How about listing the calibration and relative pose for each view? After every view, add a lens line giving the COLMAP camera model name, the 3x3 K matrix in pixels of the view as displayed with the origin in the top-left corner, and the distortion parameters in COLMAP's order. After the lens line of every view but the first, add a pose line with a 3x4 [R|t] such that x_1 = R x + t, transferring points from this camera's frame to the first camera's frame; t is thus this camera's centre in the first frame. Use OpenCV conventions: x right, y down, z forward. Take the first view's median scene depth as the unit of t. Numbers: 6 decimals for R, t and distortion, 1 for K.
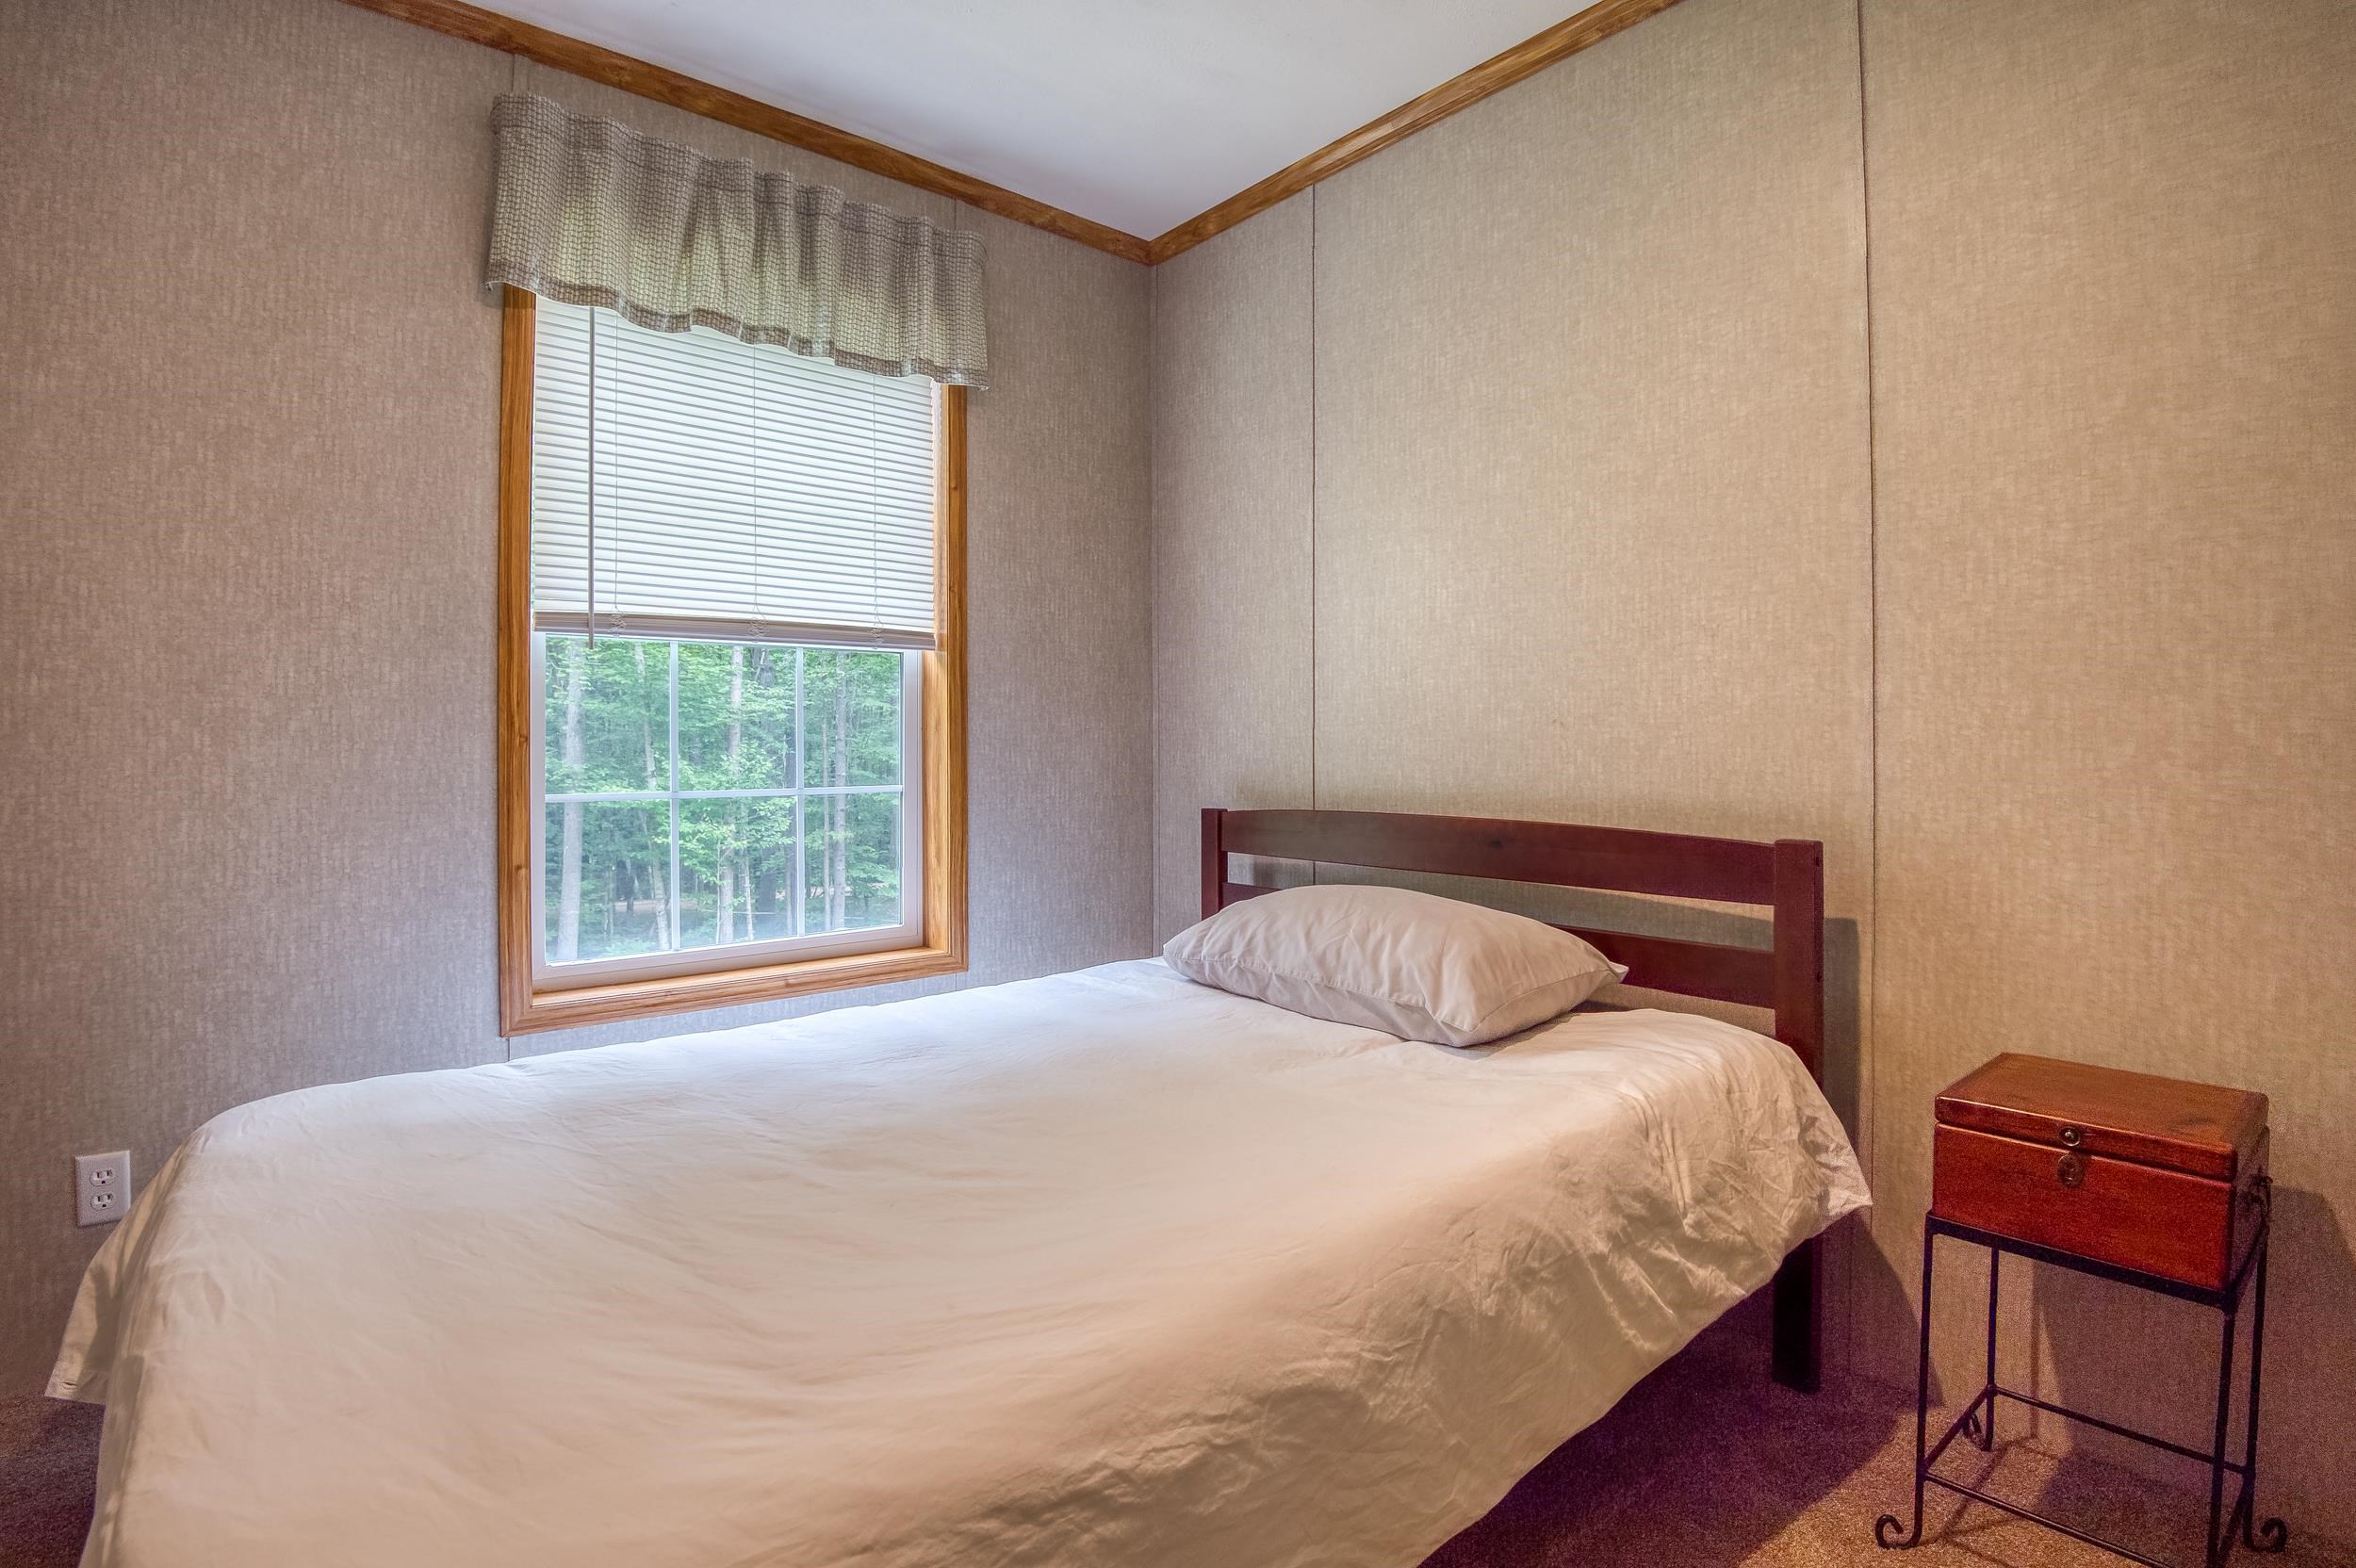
lens RADIAL K [[1113.5, 0, 1183.9], [0, 1113.5, 745.0], [0, 0, 1]] dist [-0.024085, -0.011082]
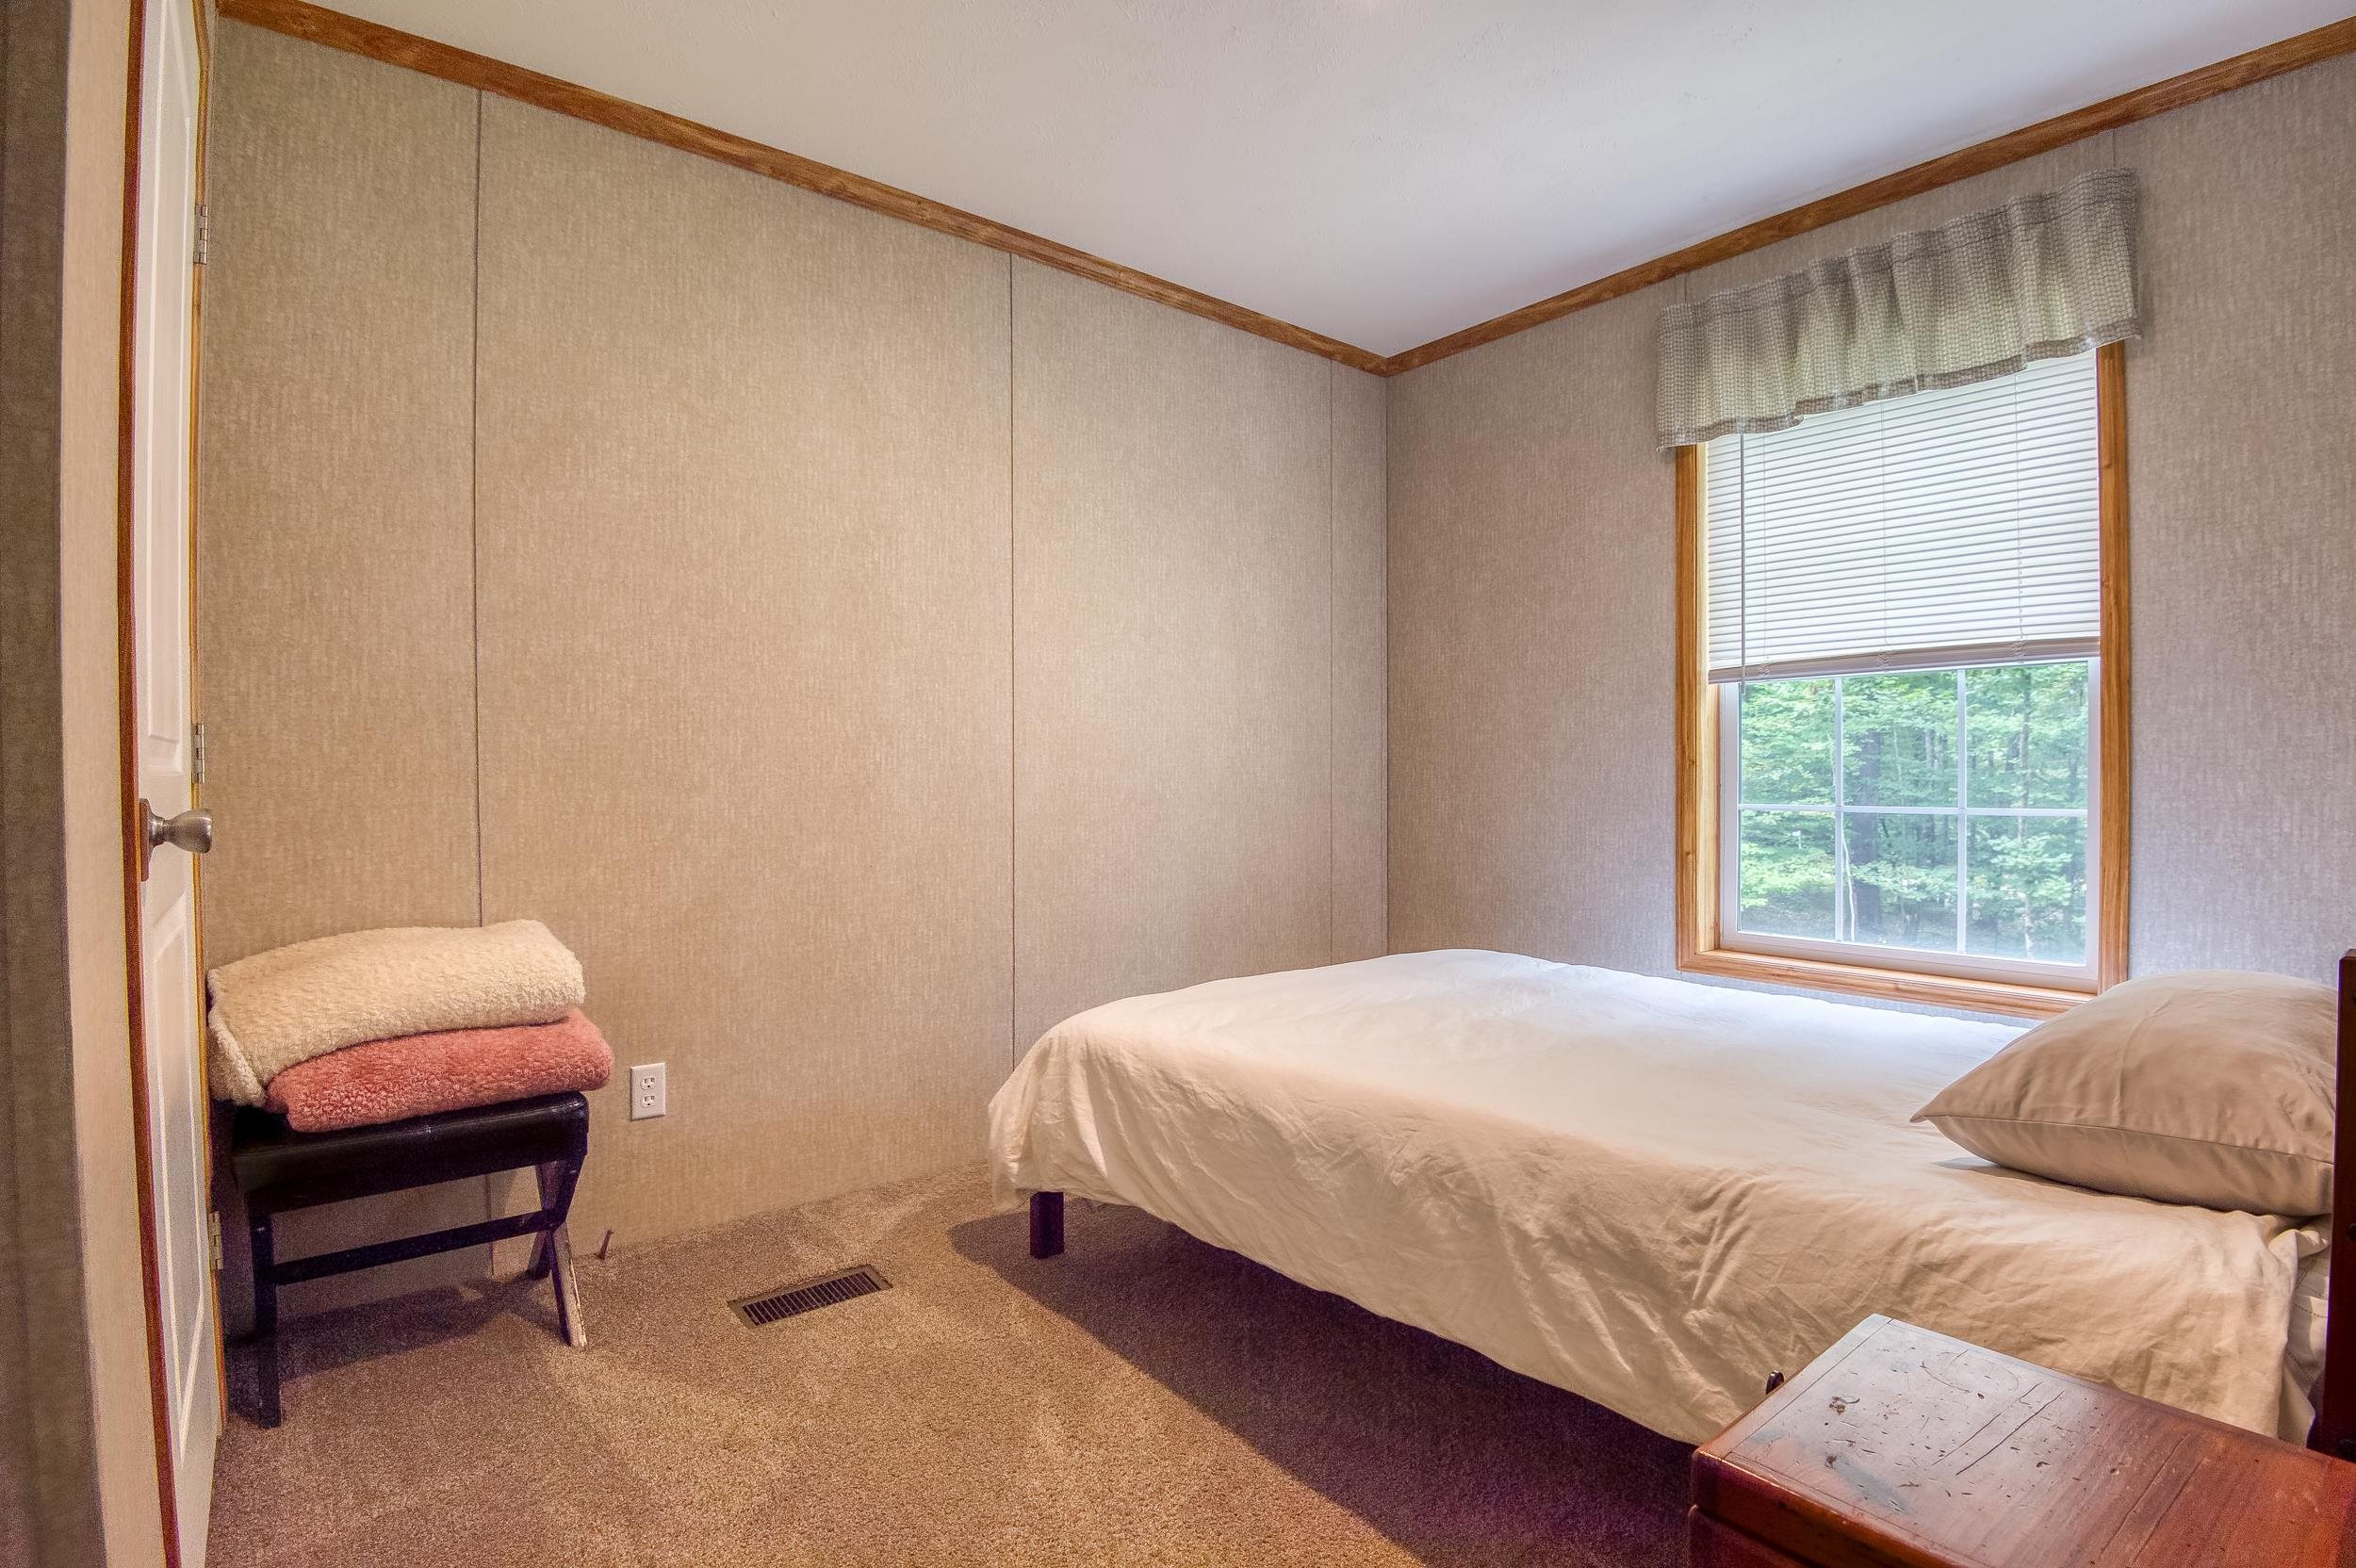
lens RADIAL K [[1100.2, 0, 1187.0], [0, 1100.2, 784.7], [0, 0, 1]] dist [-0.008119, -0.019726]
pose [[-0.012020, 0.014362, -0.999825, 0.793808], [0.007687, 0.999869, 0.014271, -0.002179], [0.999898, -0.007514, -0.012129, 0.365236]]
